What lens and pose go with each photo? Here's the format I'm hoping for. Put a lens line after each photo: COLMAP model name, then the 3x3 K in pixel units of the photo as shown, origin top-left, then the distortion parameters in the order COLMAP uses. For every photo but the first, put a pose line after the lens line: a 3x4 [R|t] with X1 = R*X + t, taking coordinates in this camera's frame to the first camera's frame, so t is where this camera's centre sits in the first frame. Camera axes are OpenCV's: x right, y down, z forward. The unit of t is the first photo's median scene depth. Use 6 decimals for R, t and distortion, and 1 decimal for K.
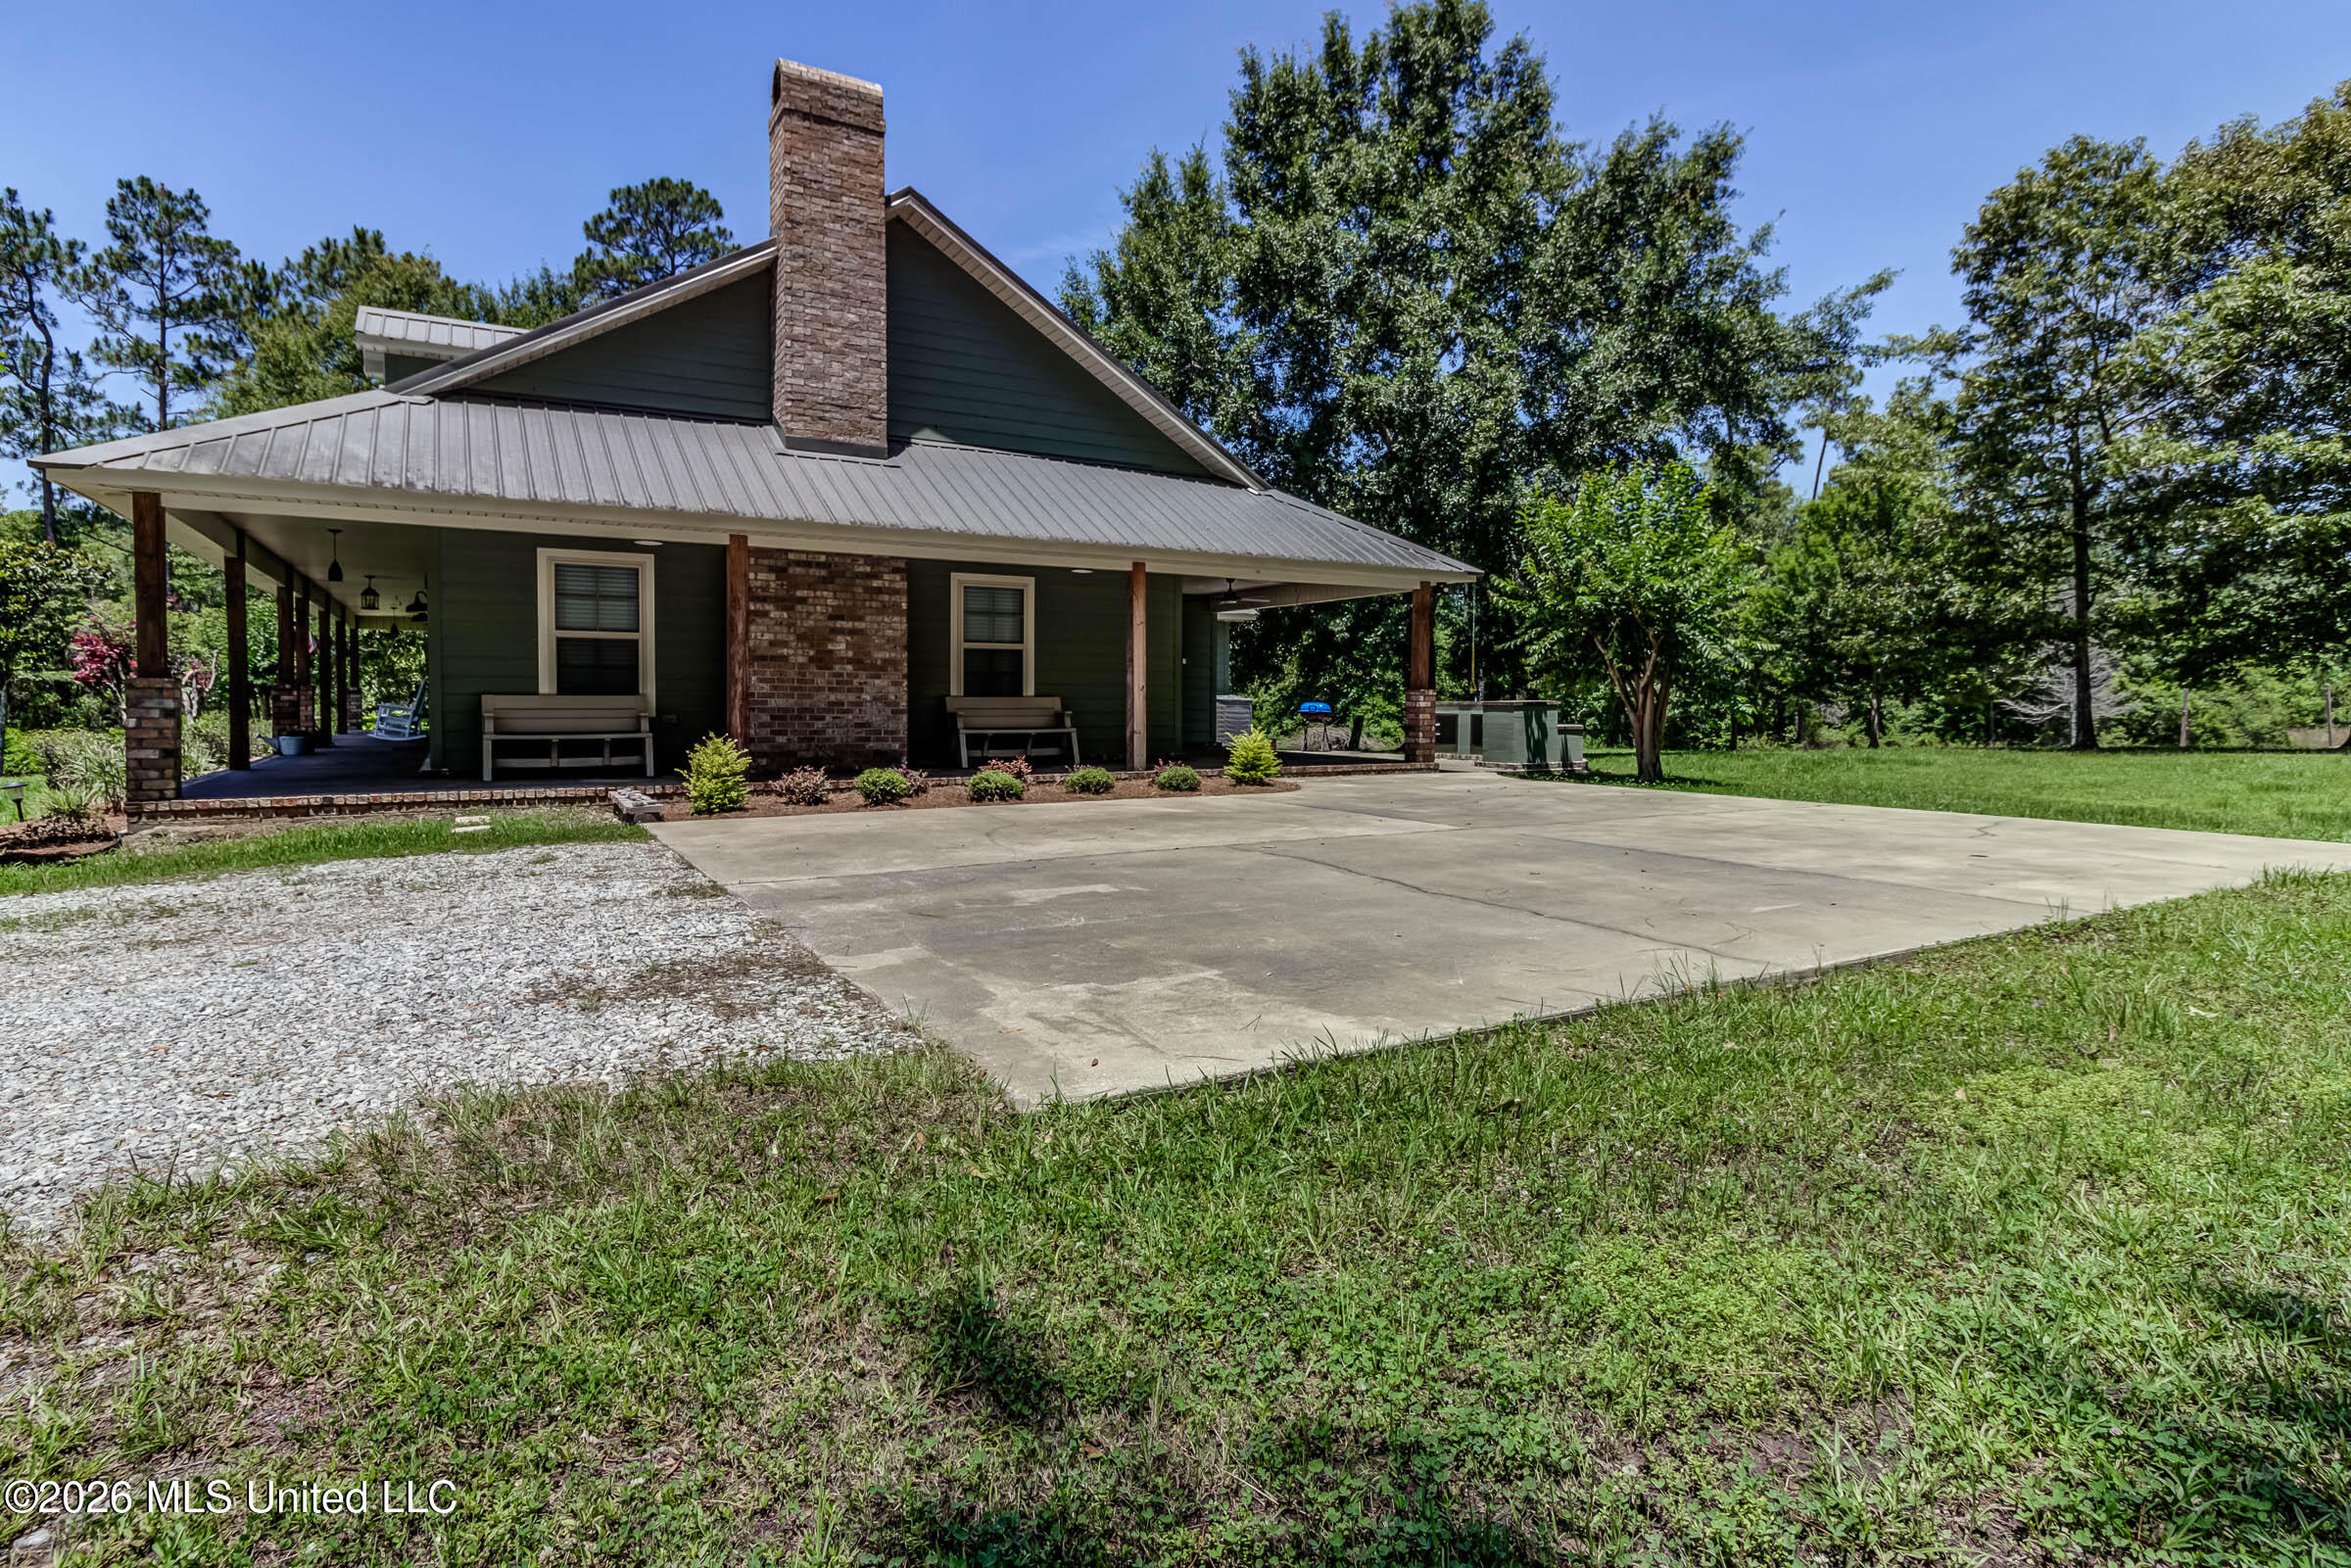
lens RADIAL K [[1187.3, 0, 1174.7], [0, 1187.3, 739.9], [0, 0, 1]] dist [0.003057, 0.000572]
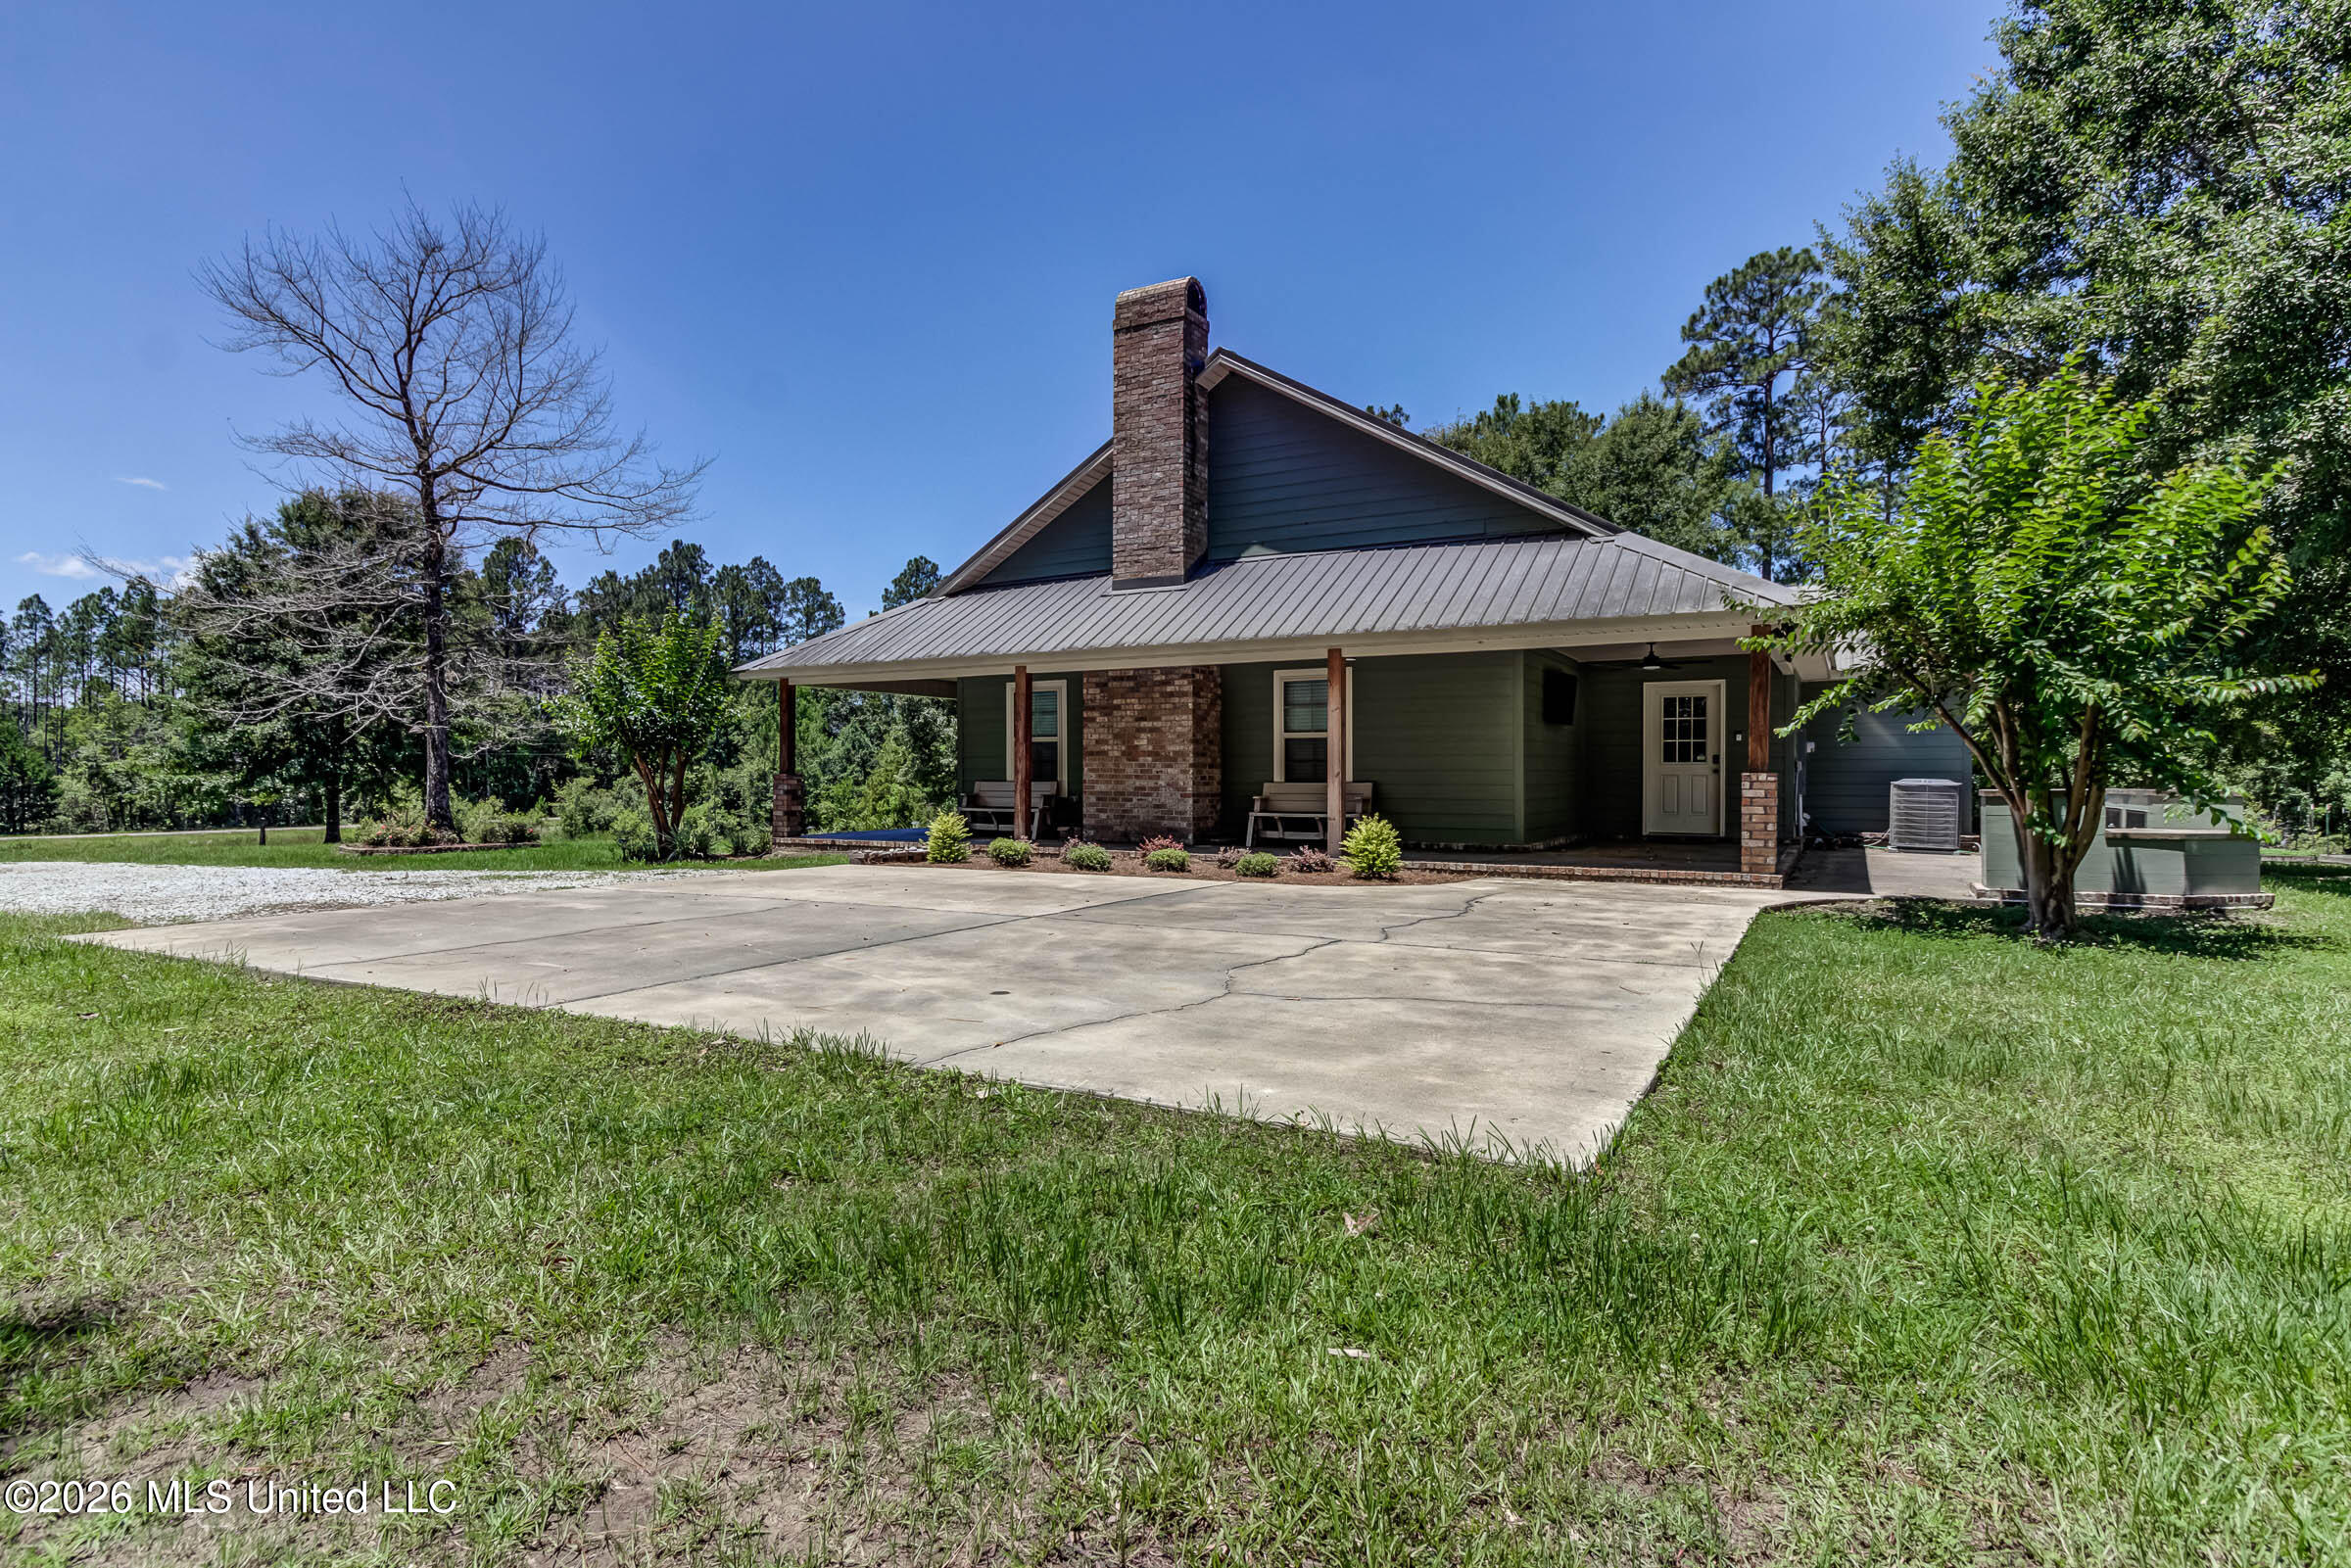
lens RADIAL K [[1209.9, 0, 1175.5], [0, 1209.9, 784.0], [0, 0, 1]] dist [0.000893, 0.000180]
pose [[0.512469, -0.000131, -0.858705, 0.800428], [-0.029009, 0.999427, -0.017465, -0.013993], [0.858215, 0.033861, 0.512172, 0.377157]]
